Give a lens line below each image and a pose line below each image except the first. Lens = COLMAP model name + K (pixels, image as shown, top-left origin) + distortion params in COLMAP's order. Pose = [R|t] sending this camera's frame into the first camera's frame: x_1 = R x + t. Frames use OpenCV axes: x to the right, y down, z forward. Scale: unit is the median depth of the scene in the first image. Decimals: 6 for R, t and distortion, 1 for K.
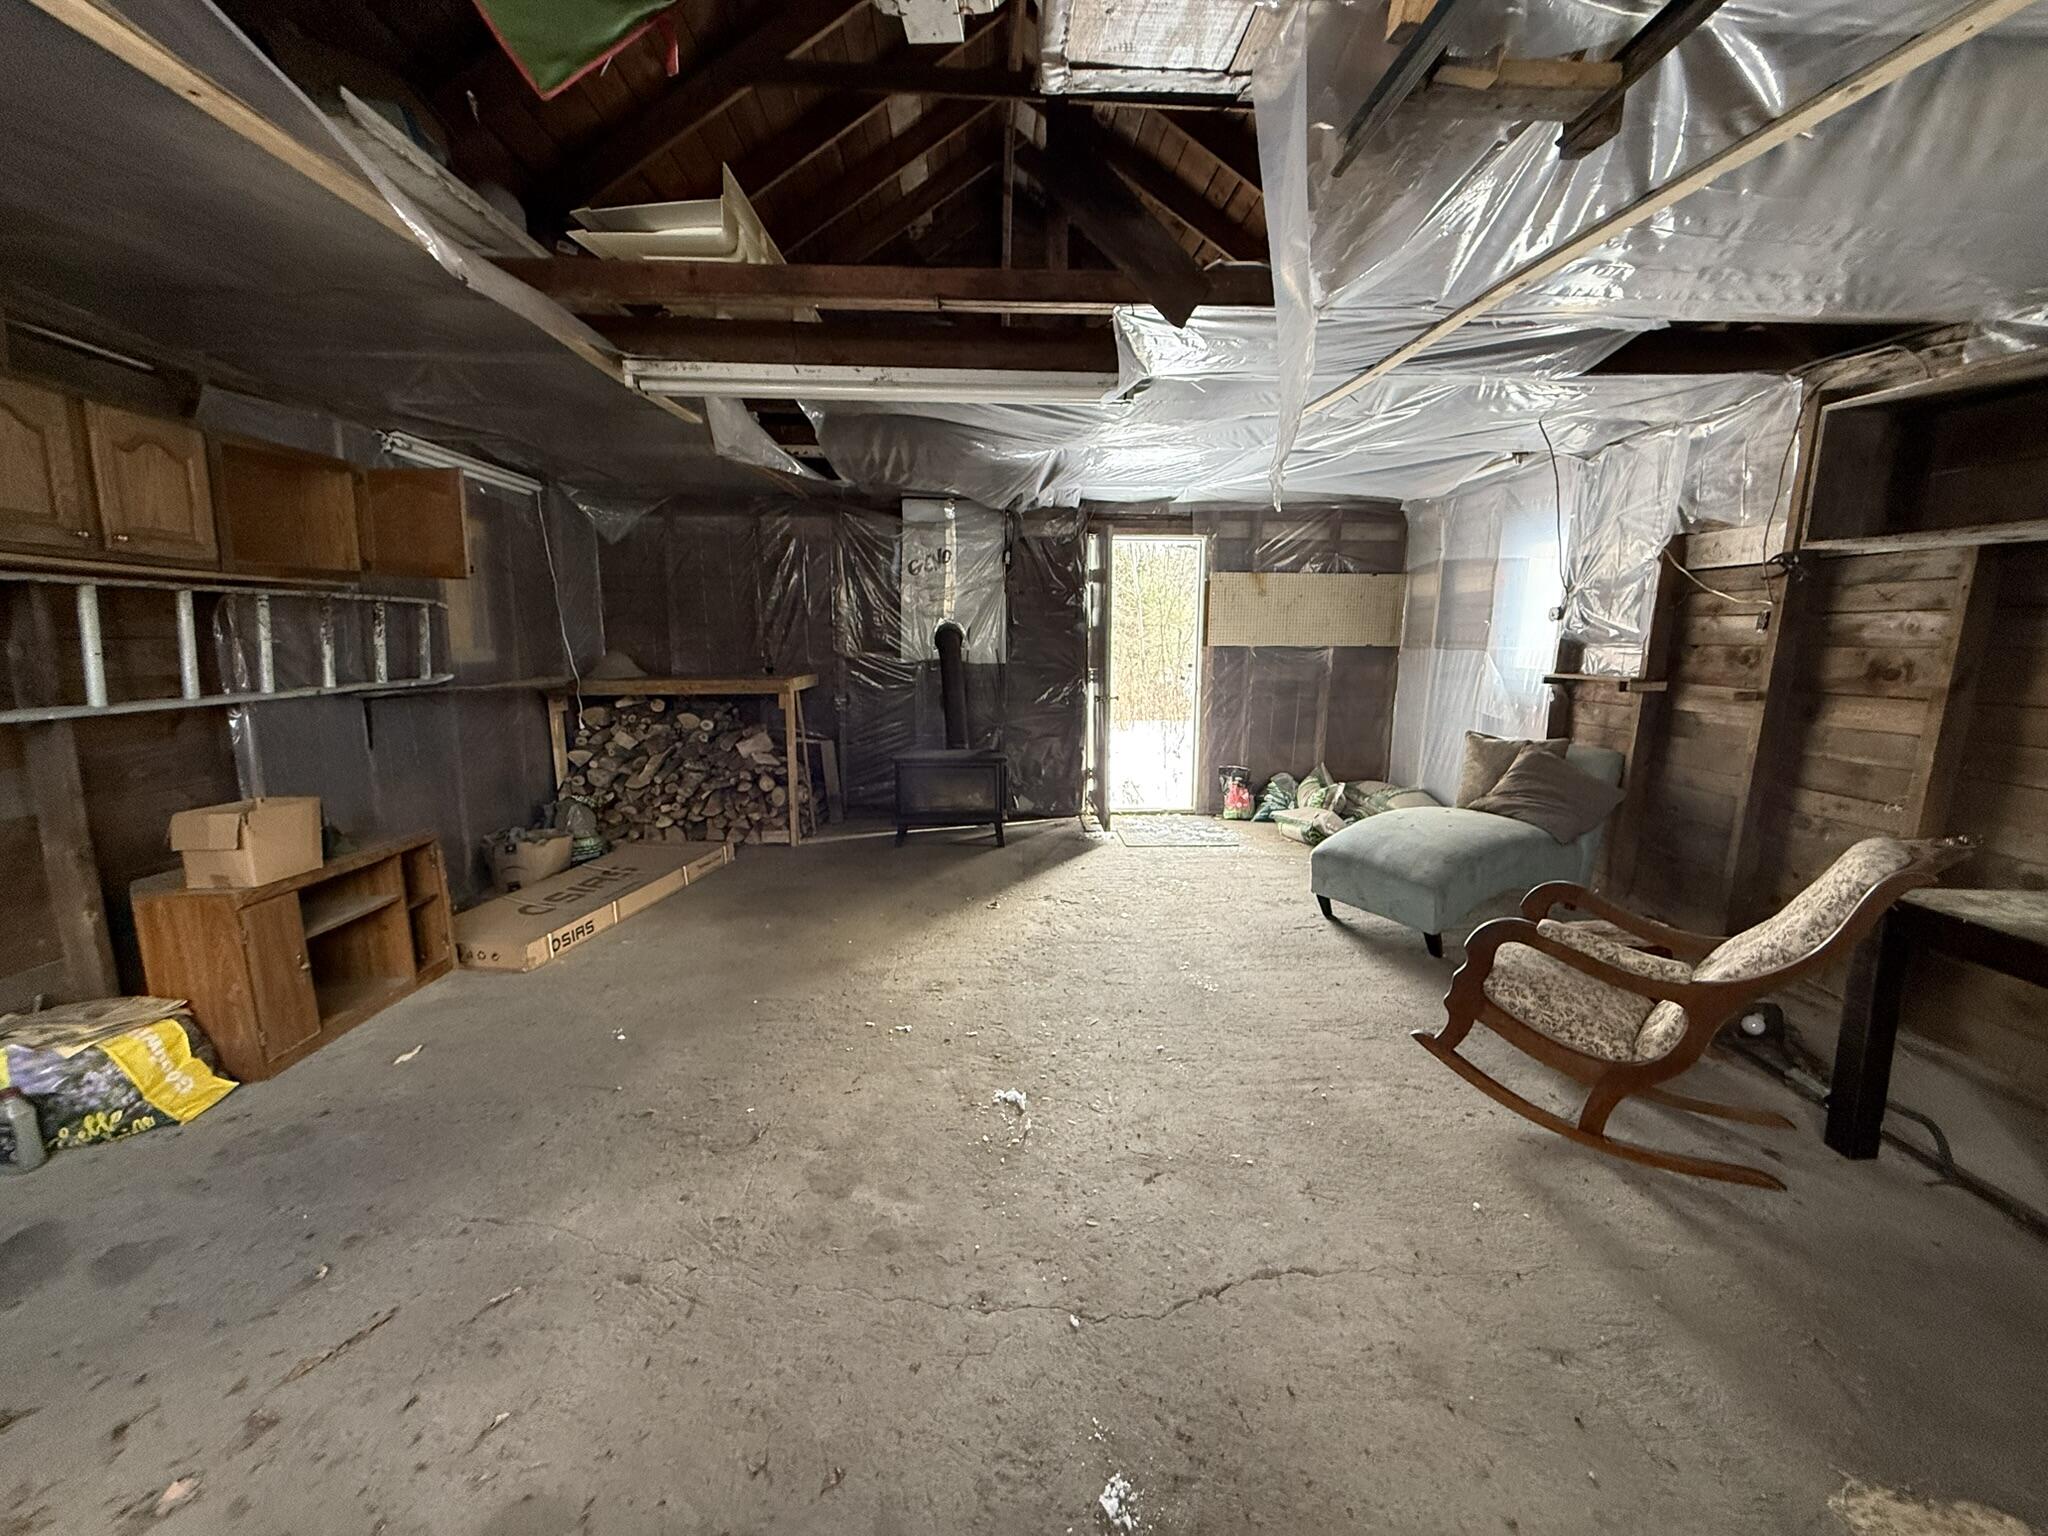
lens RADIAL K [[816.1, 0, 1020.9], [0, 816.1, 764.6], [0, 0, 1]] dist [-0.007651, 0.000147]
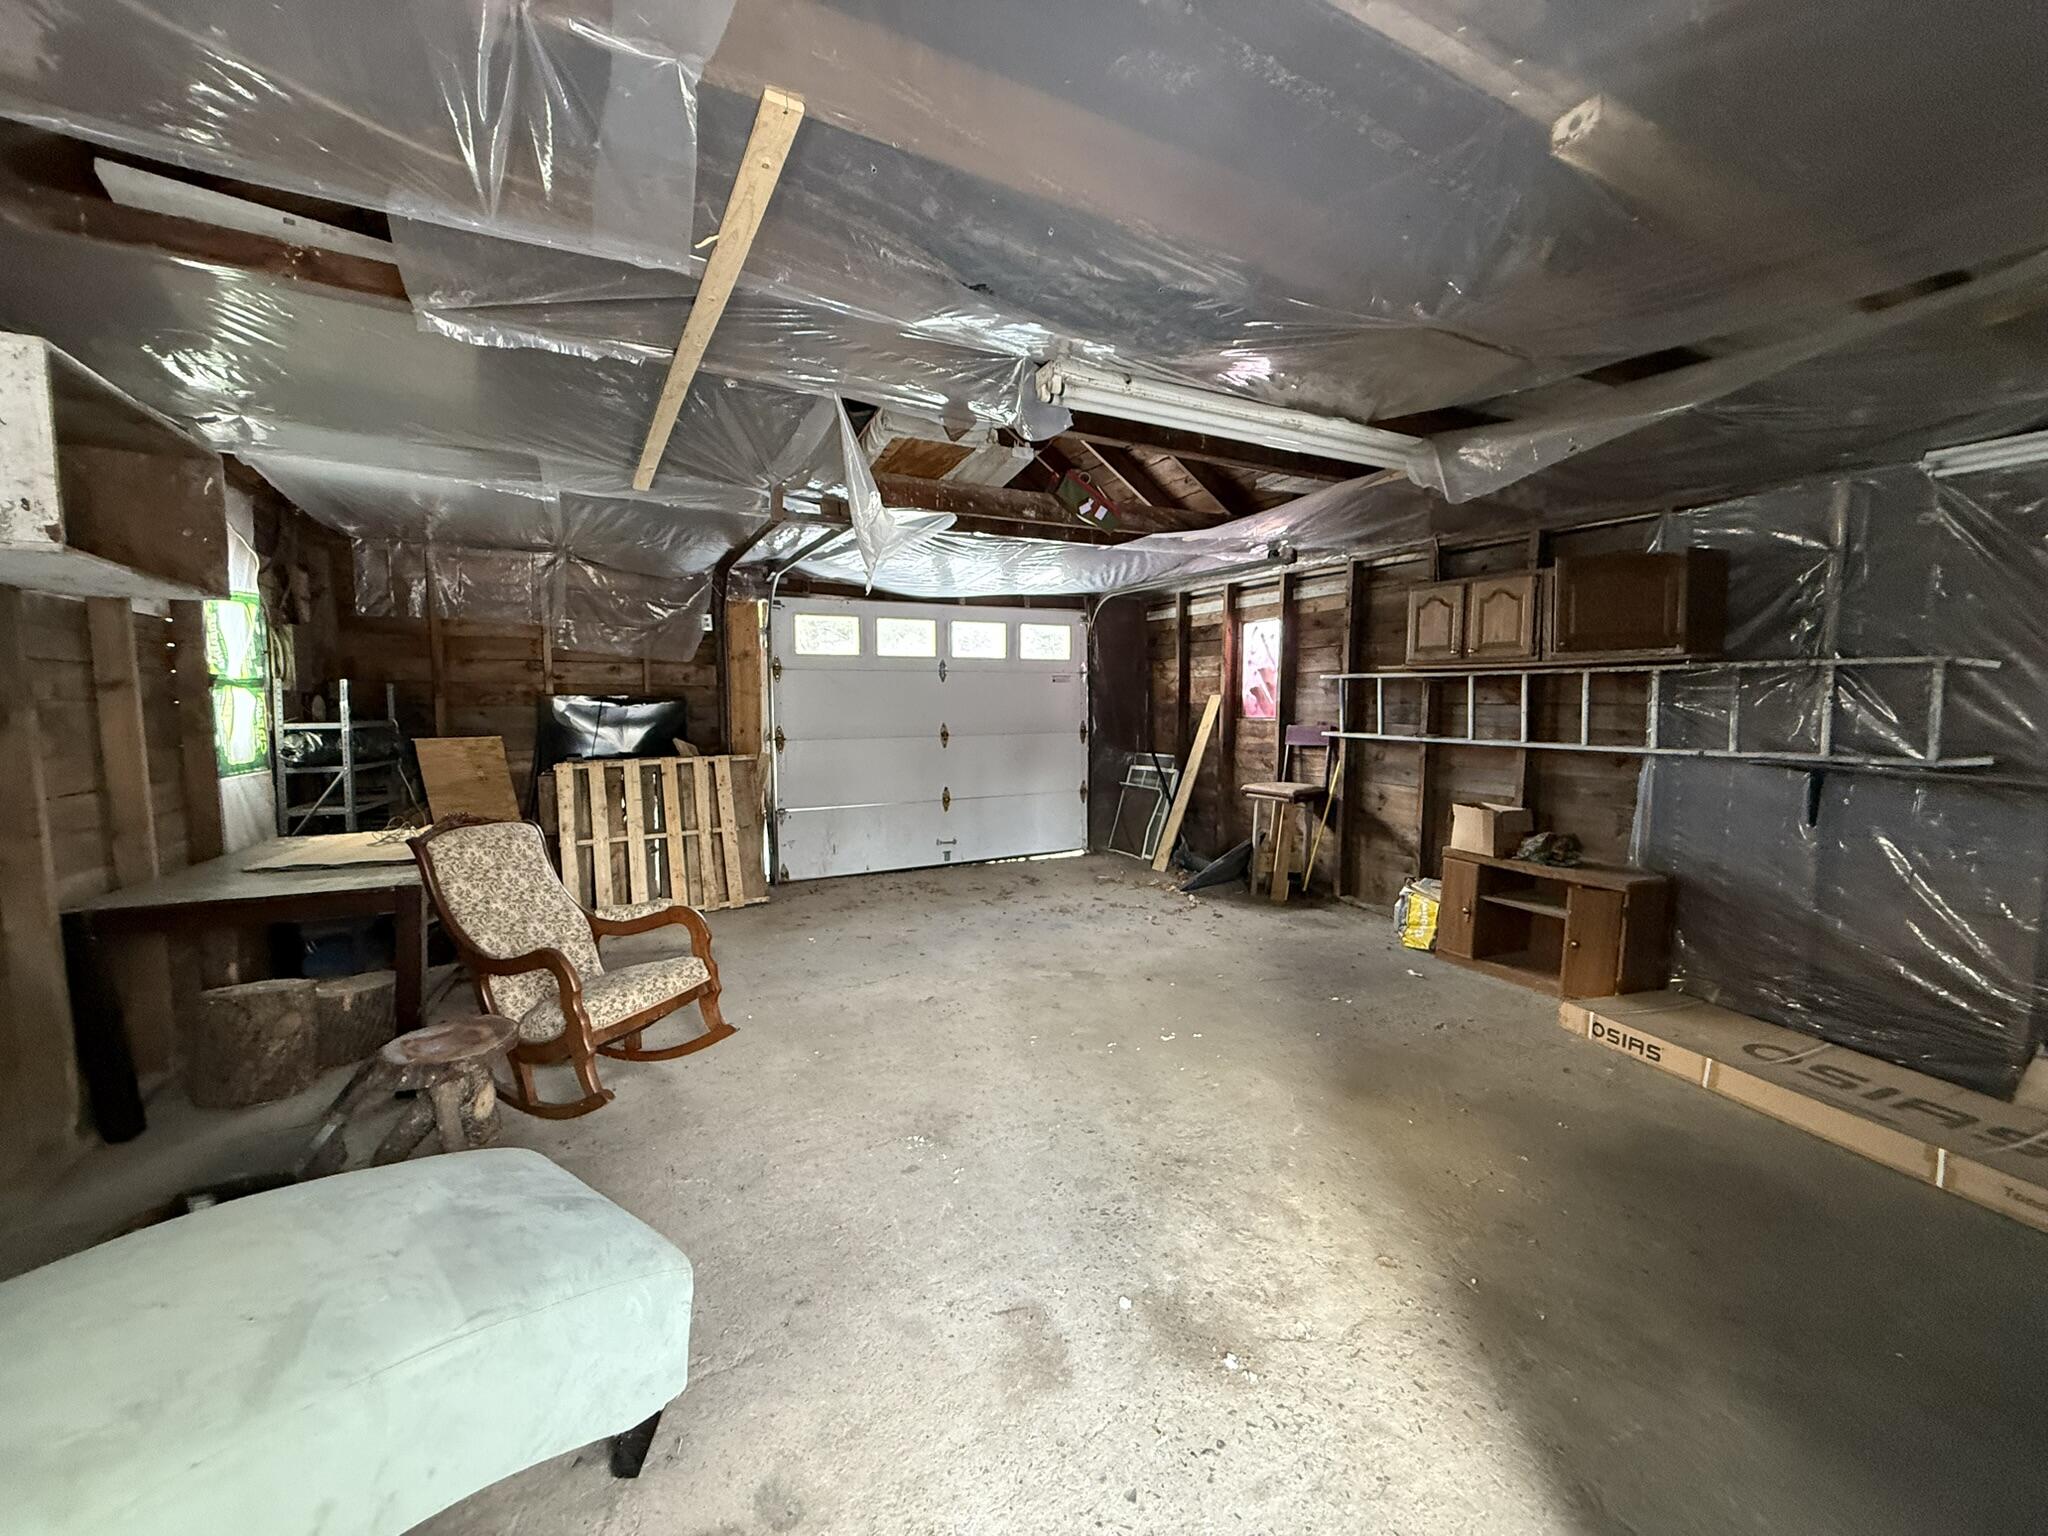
lens RADIAL K [[816.1, 0, 1020.9], [0, 816.1, 764.6], [0, 0, 1]] dist [-0.007651, 0.000147]
pose [[-0.915017, 0.024989, -0.402640, 0.399149], [-0.068419, 0.974008, 0.215933, -0.229291], [0.397571, 0.225131, -0.889524, 1.485949]]
